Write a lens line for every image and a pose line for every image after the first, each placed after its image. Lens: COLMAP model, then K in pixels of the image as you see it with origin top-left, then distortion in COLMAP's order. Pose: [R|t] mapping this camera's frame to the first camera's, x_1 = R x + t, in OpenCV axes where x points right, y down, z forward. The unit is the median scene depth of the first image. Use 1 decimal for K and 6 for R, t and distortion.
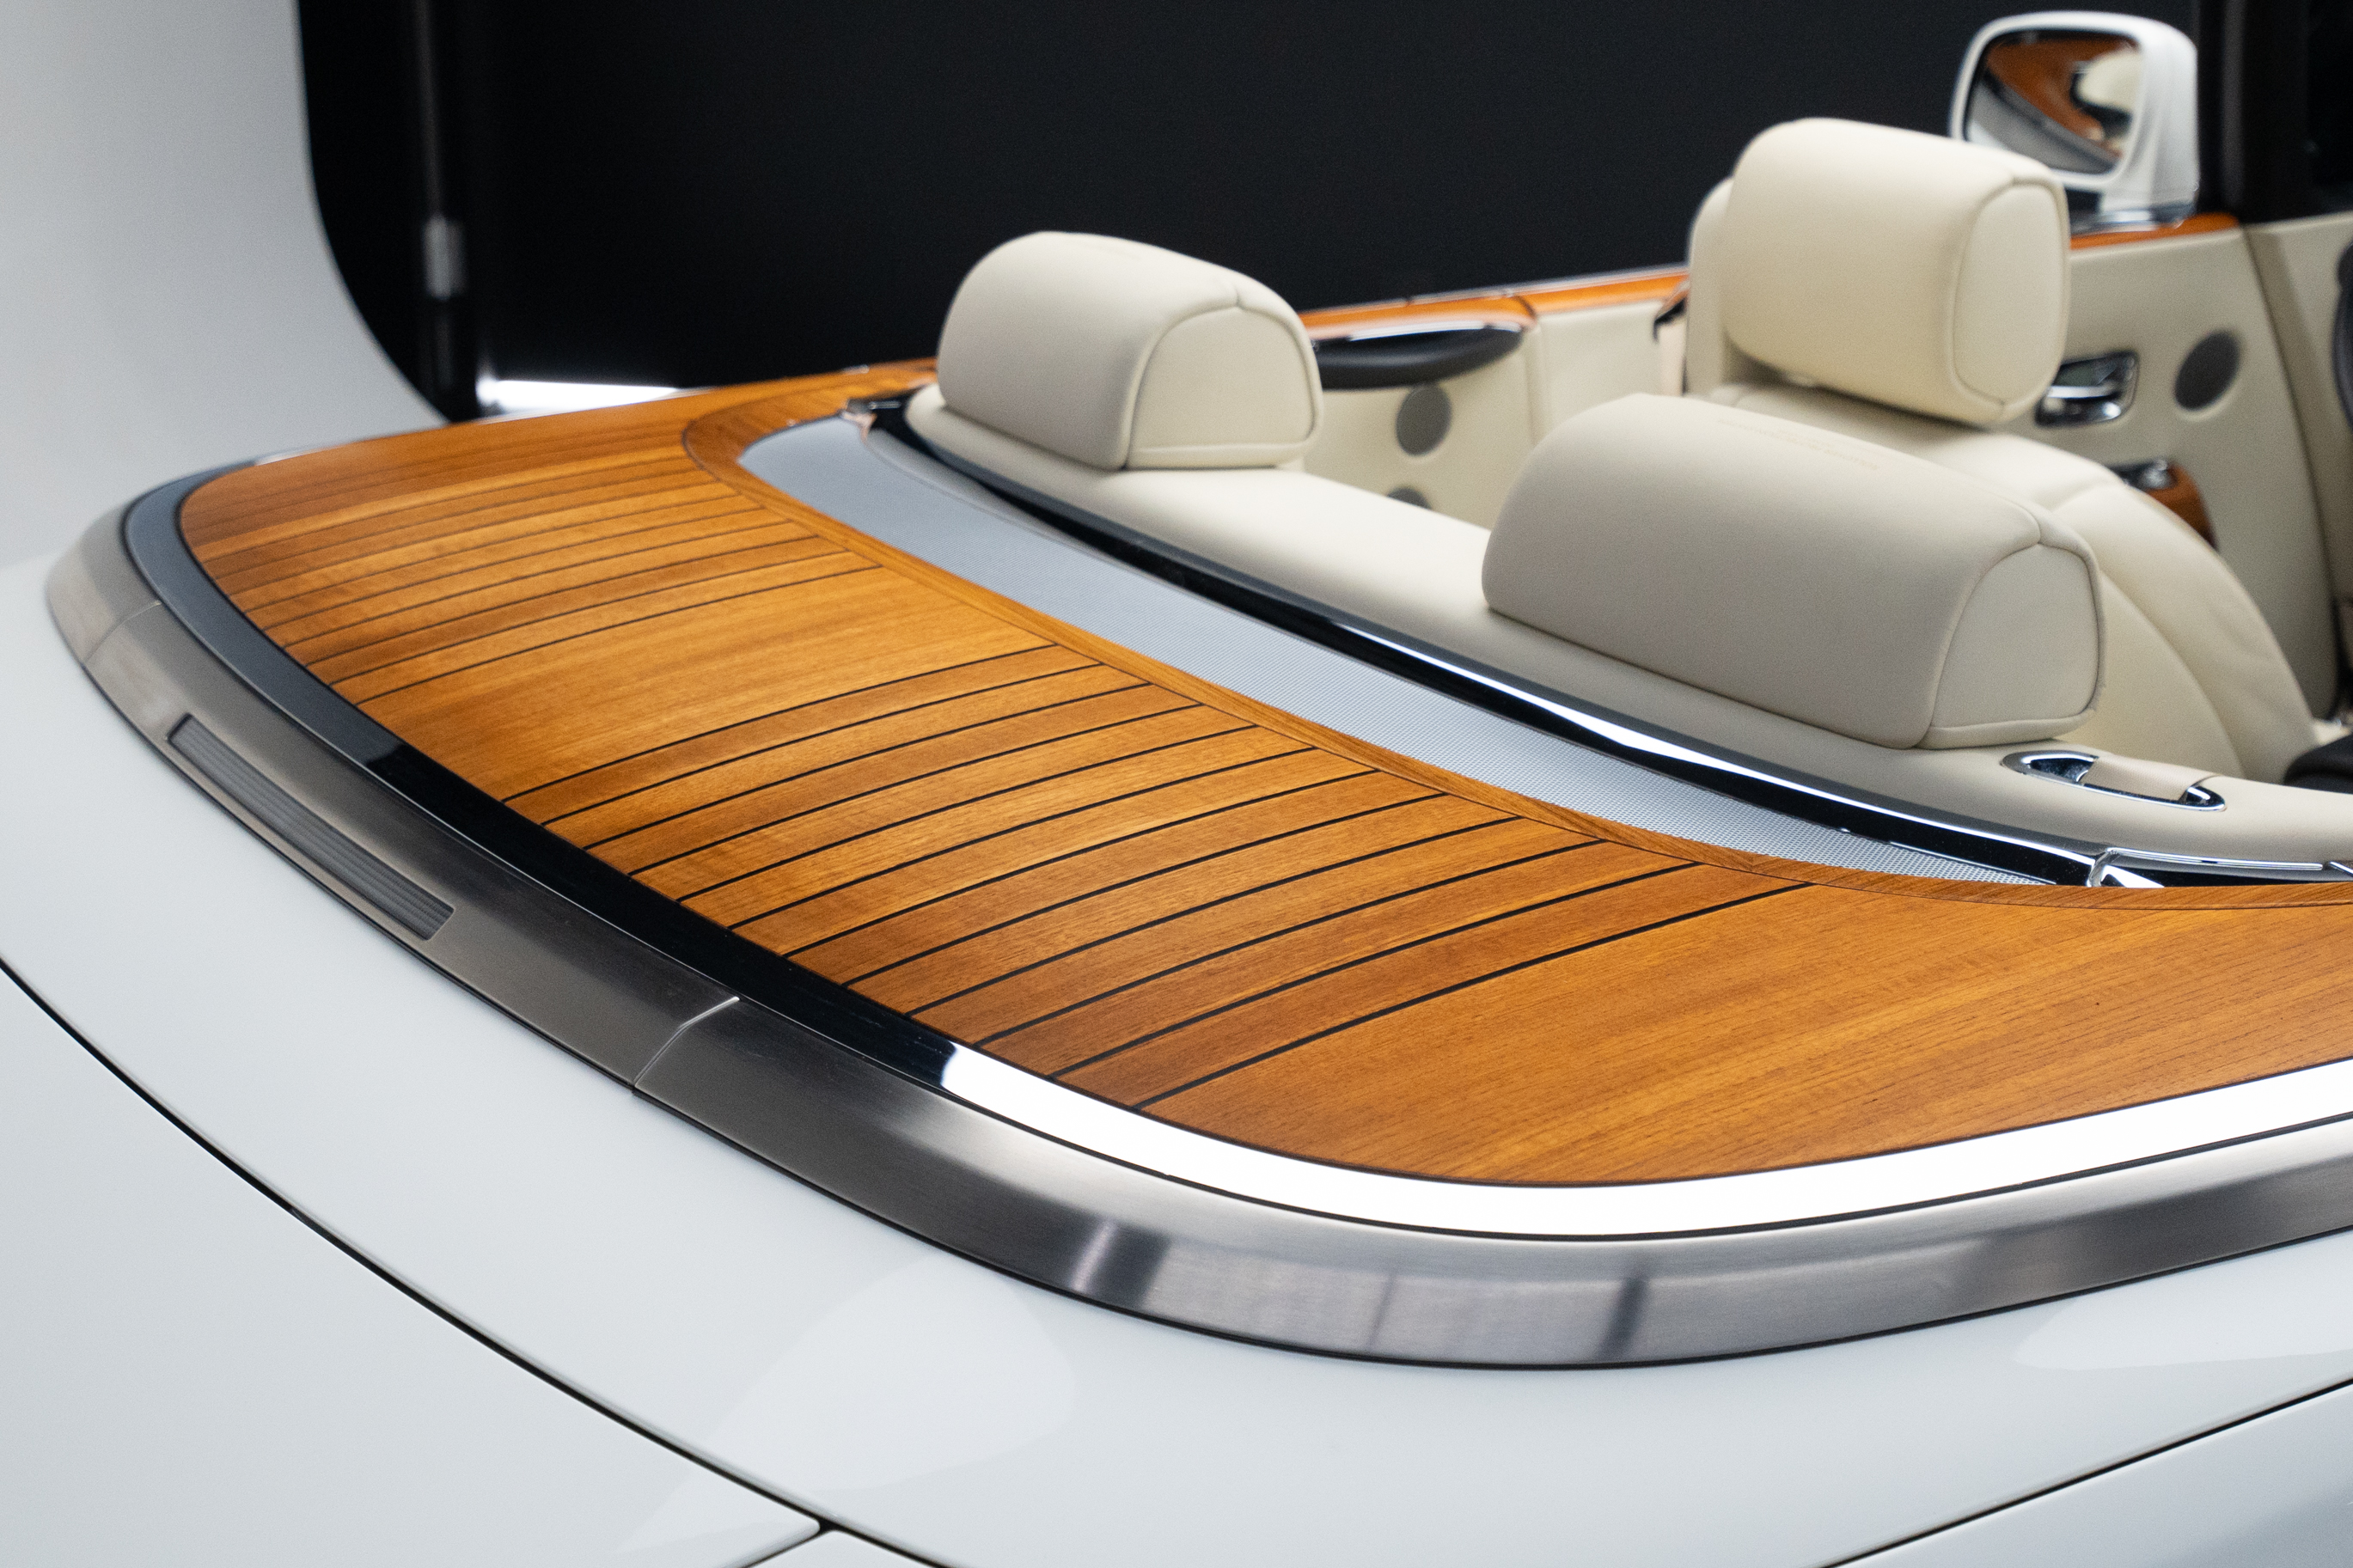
lens RADIAL K [[3465.5, 0, 1175.2], [0, 3465.5, 782.0], [0, 0, 1]] dist [0.021640, 0.000000]
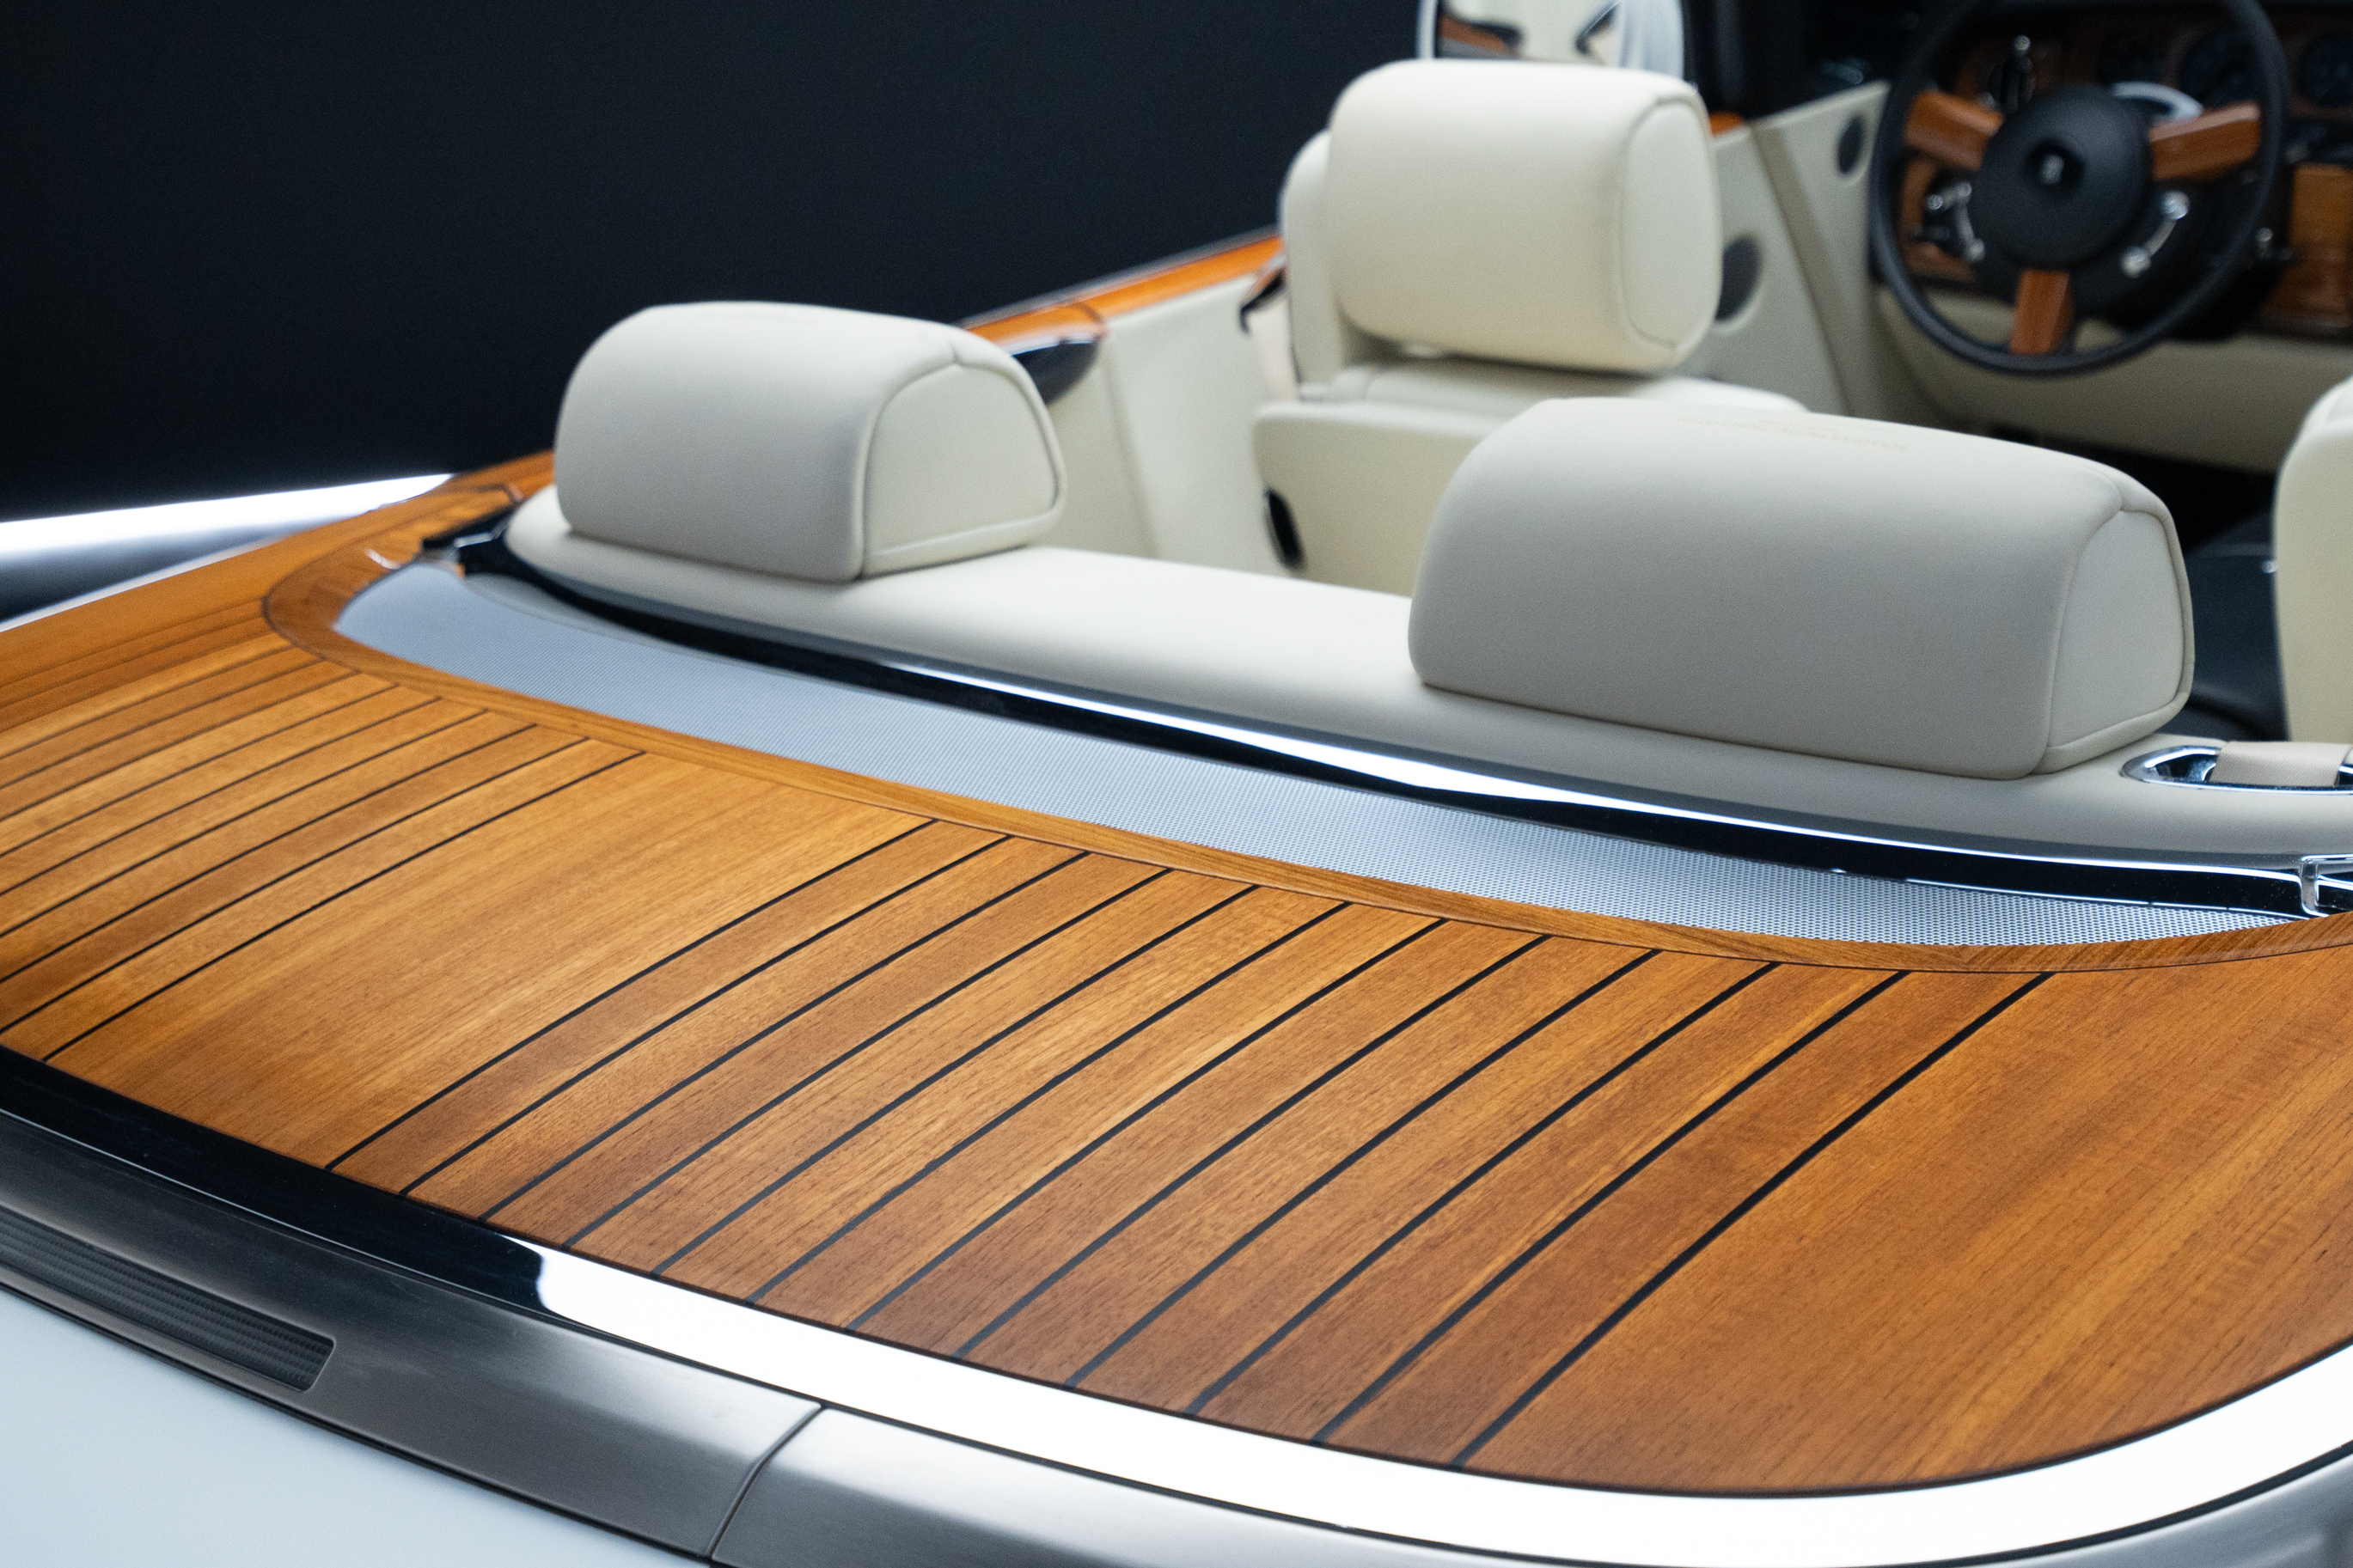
lens RADIAL K [[3465.5, 0, 1177.8], [0, 3465.5, 788.1], [0, 0, 1]] dist [0.021640, 0.000000]
pose [[0.962564, -0.170417, 0.210779, -0.147735], [0.169650, 0.985262, 0.021856, -0.055080], [-0.211397, 0.014721, 0.977289, 0.212294]]
